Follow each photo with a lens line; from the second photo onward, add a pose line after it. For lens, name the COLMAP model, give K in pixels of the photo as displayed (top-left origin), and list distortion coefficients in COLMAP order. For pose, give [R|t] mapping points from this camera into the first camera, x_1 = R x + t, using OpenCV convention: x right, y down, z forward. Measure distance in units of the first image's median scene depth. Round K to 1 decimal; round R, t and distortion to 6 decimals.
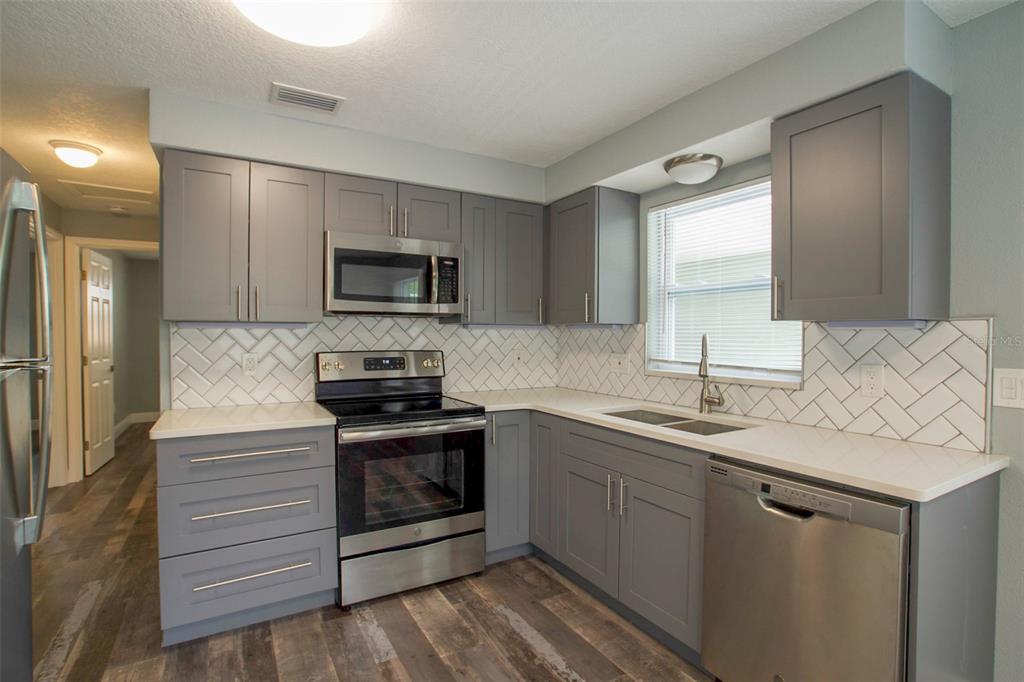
lens RADIAL K [[499.7, 0, 514.7], [0, 499.7, 341.8], [0, 0, 1]] dist [-0.069465, 0.033404]
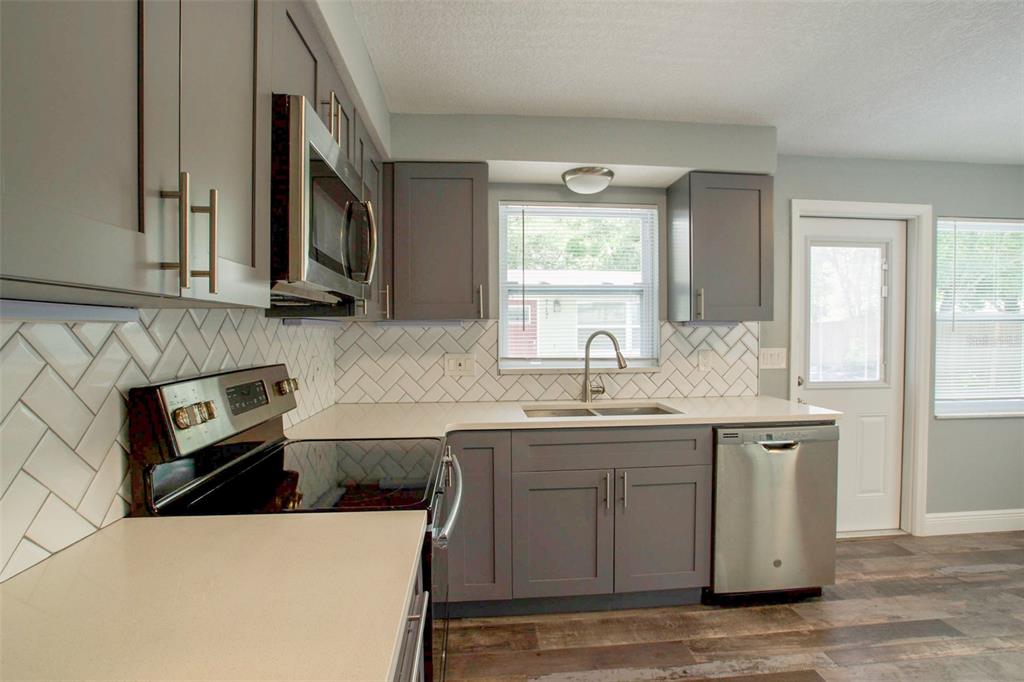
lens RADIAL K [[504.9, 0, 512.0], [0, 504.9, 341.0], [0, 0, 1]] dist [-0.078837, 0.034918]
pose [[0.434356, -0.022960, 0.900449, -0.711486], [0.020915, 0.999663, 0.015401, -0.014577], [-0.900498, 0.012143, 0.434690, 0.662556]]
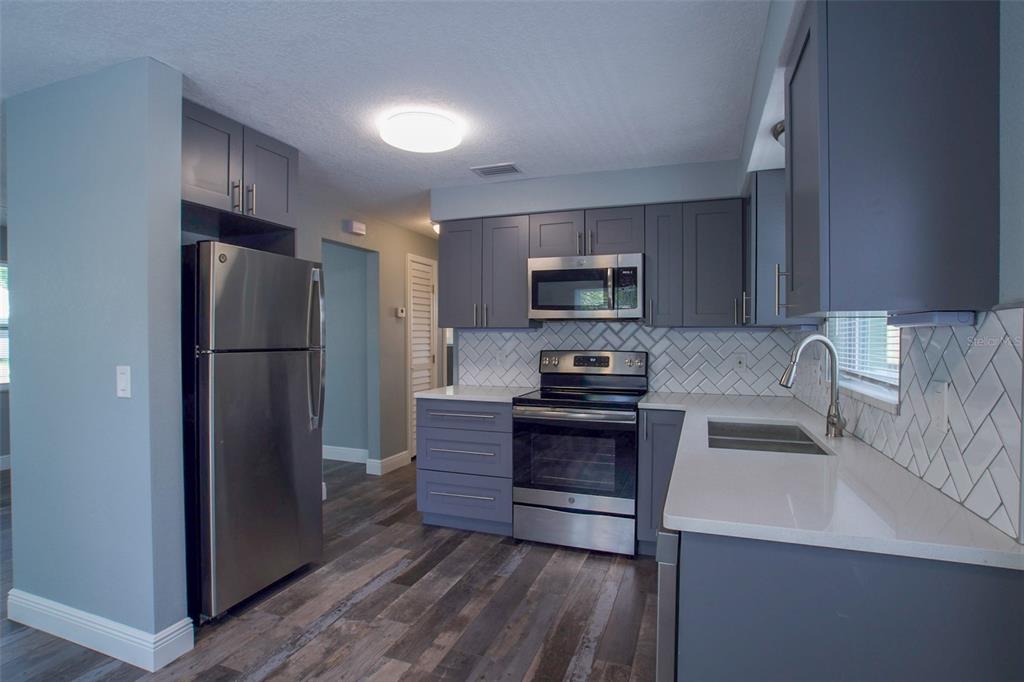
lens RADIAL K [[504.9, 0, 512.0], [0, 504.9, 341.0], [0, 0, 1]] dist [-0.078837, 0.034918]
pose [[0.633595, 0.005942, -0.773642, 0.665557], [-0.013779, 0.999899, -0.003605, 0.002966], [0.773542, 0.012944, 0.633612, 0.109841]]
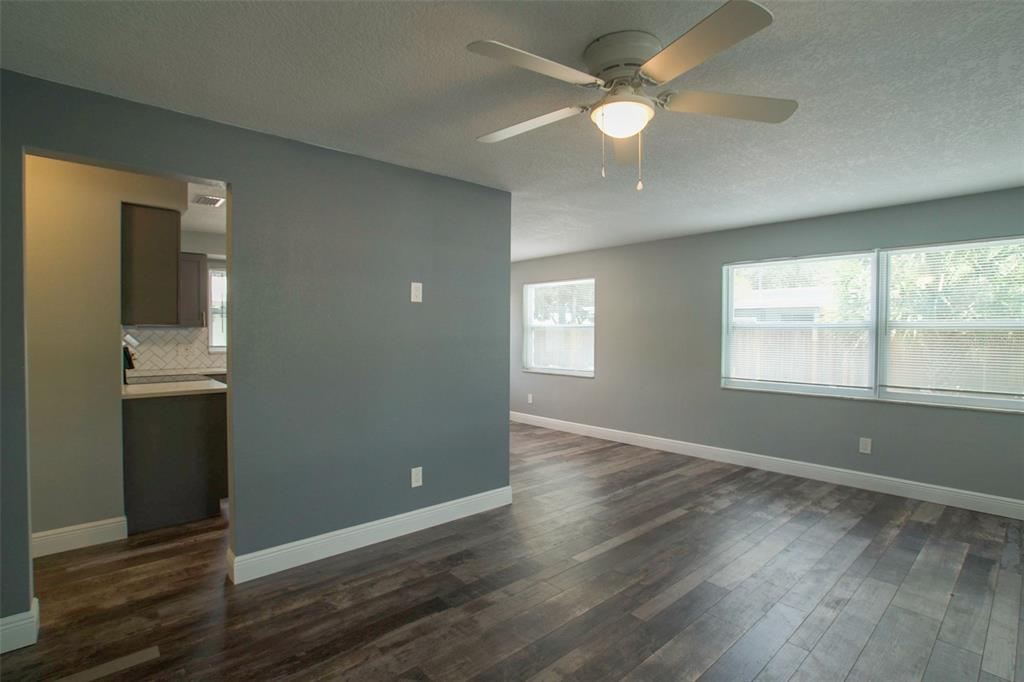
lens RADIAL K [[499.7, 0, 514.7], [0, 499.7, 341.8], [0, 0, 1]] dist [-0.069465, 0.033404]
pose [[-0.206593, -0.024015, 0.978132, -2.181025], [0.012812, 0.999547, 0.027247, -0.021070], [-0.978343, 0.018161, -0.206192, 0.276806]]
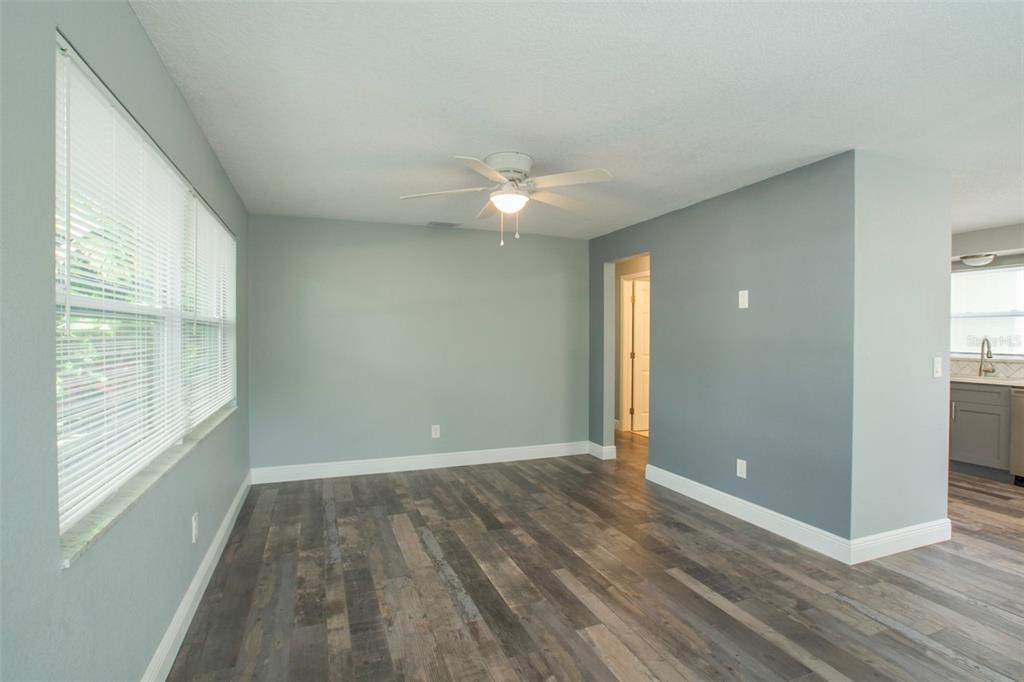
lens RADIAL K [[504.9, 0, 512.0], [0, 504.9, 341.0], [0, 0, 1]] dist [-0.078837, 0.034918]
pose [[0.987750, 0.001525, -0.156039, -1.246345], [-0.002696, 0.999970, -0.007293, 0.015496], [0.156023, 0.007625, 0.987724, -1.305517]]
